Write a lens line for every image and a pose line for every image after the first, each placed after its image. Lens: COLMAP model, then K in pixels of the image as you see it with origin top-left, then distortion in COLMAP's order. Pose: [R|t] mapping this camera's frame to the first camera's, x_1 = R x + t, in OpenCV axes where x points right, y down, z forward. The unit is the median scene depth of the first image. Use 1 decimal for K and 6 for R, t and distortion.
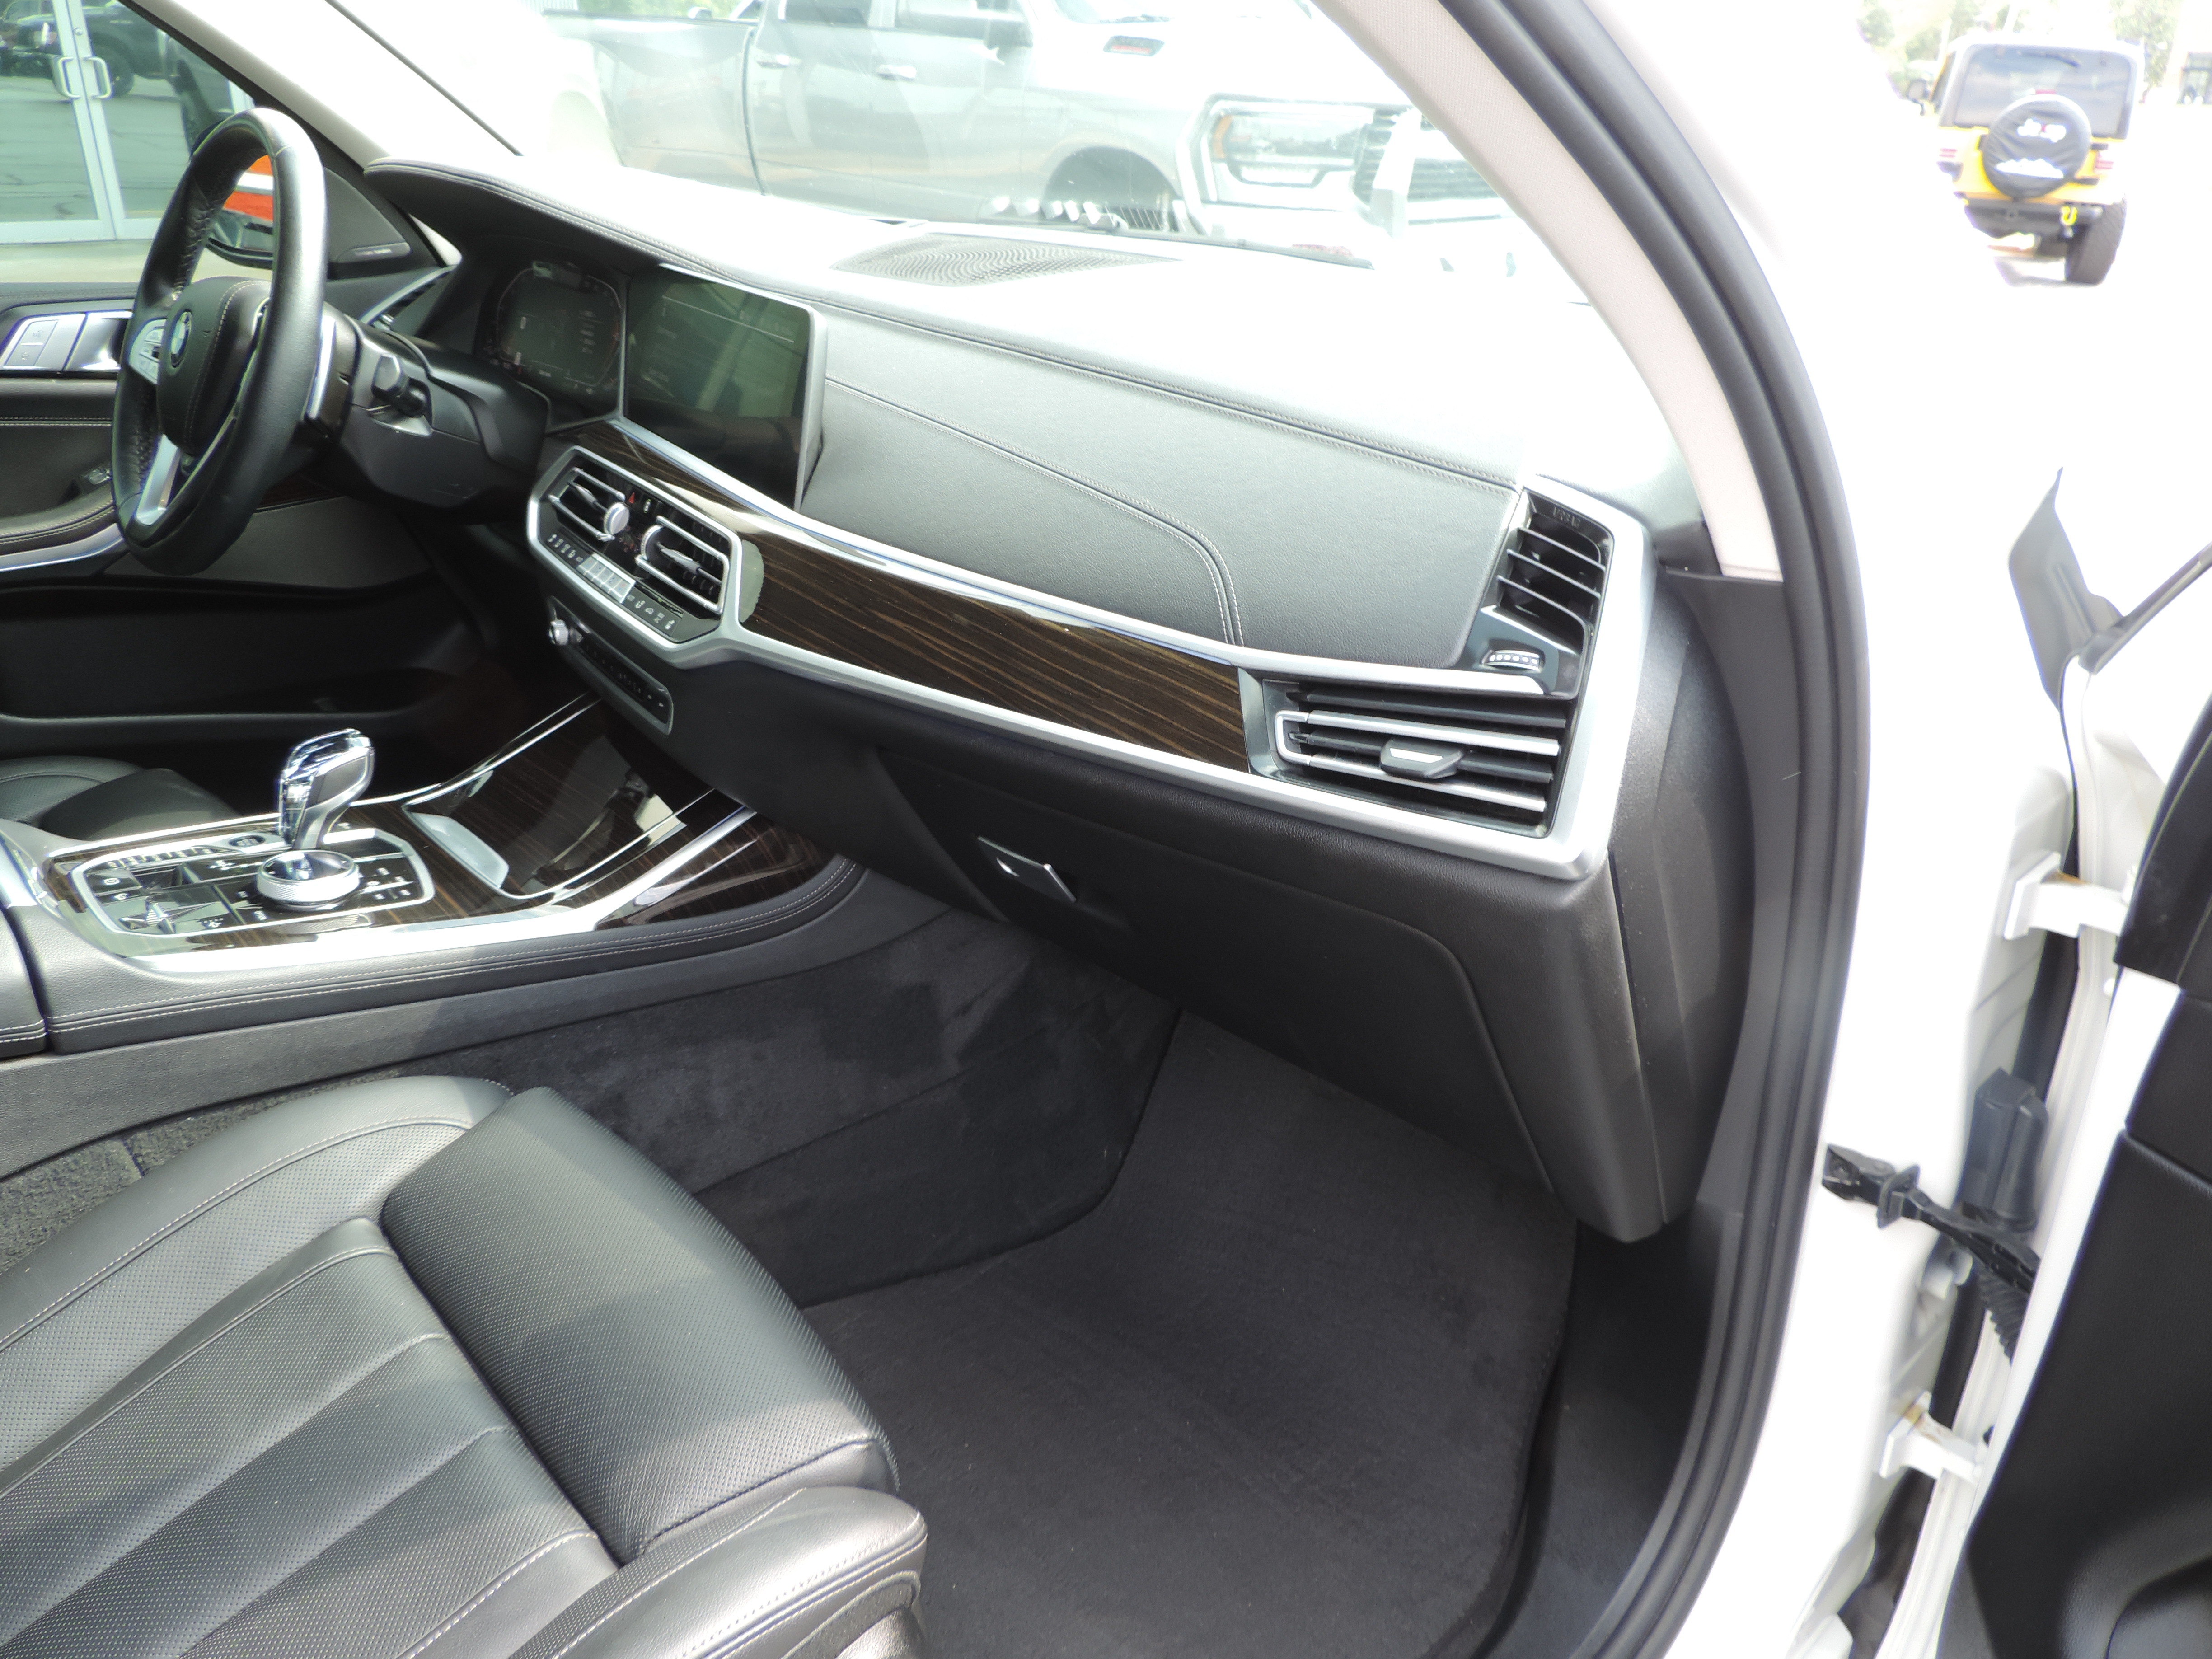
lens RADIAL K [[1553.6, 0, 1106.0], [0, 1553.6, 829.5], [0, 0, 1]] dist [-0.039249, 0.025792]
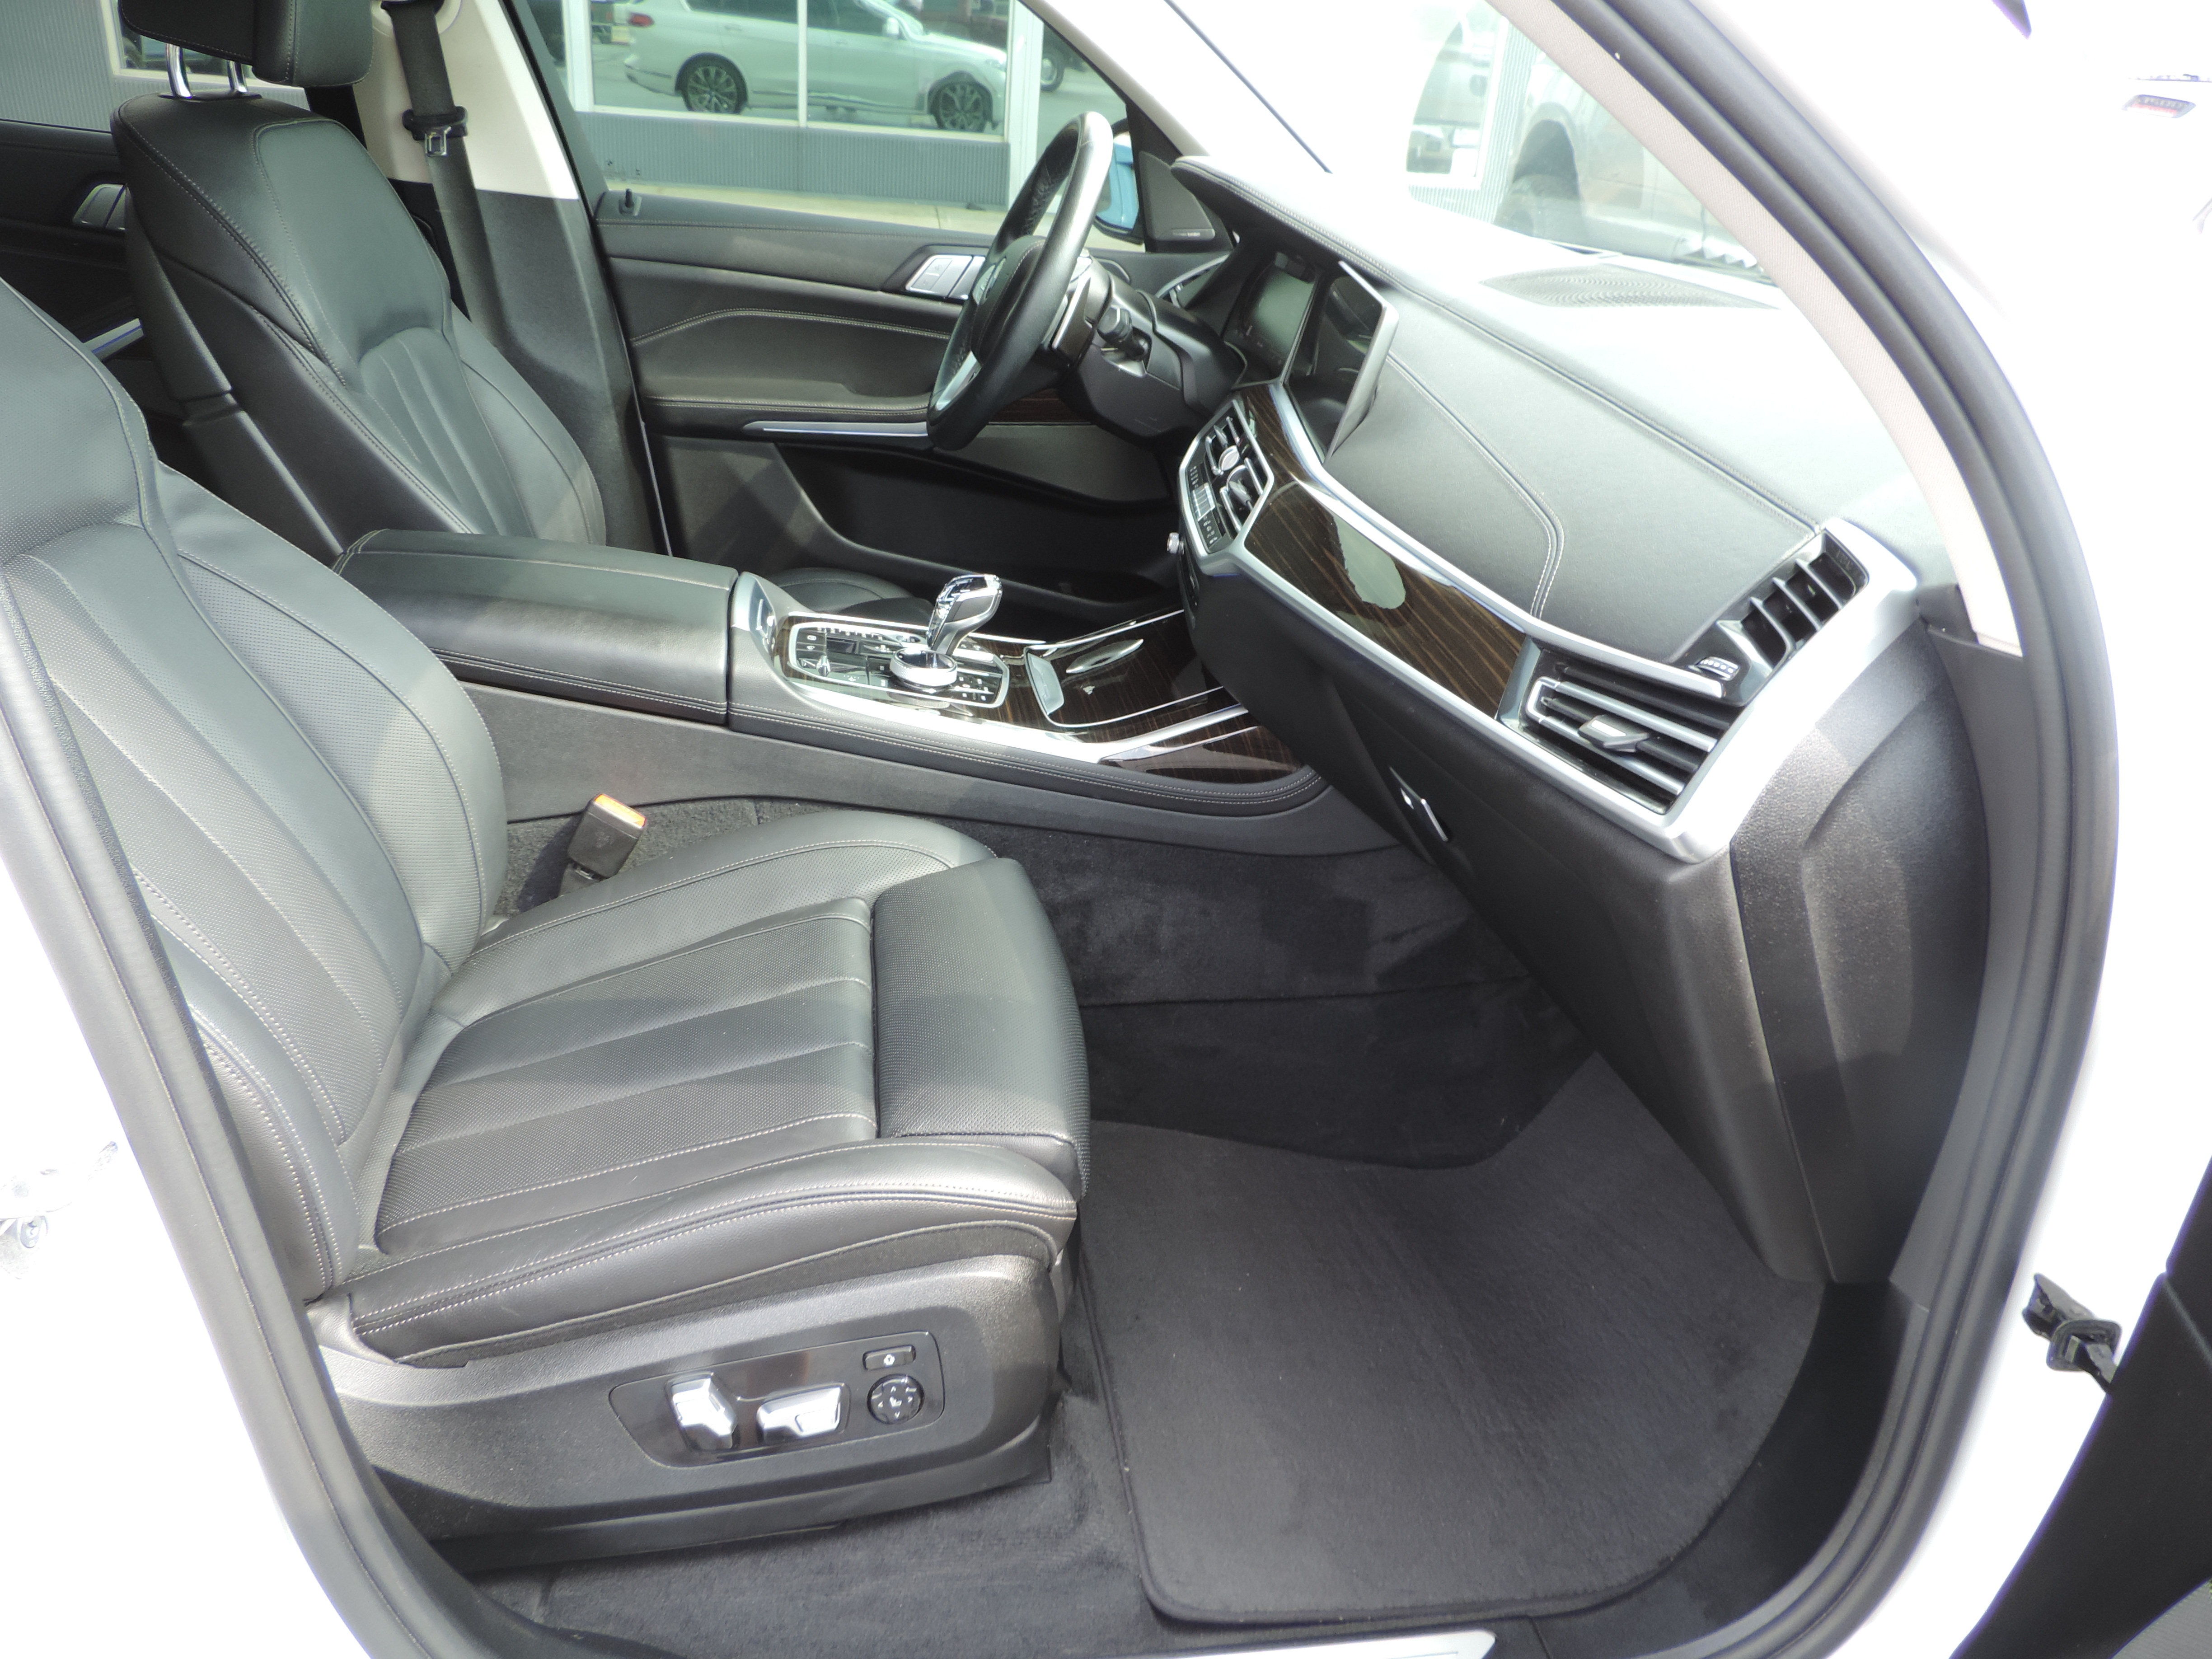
lens RADIAL K [[1553.6, 0, 1106.0], [0, 1553.6, 829.5], [0, 0, 1]] dist [-0.039249, 0.025792]
pose [[0.830753, 0.274014, -0.484526, 0.314972], [-0.281683, 0.957713, 0.058650, 0.041005], [0.480108, 0.087759, 0.872808, -0.107776]]
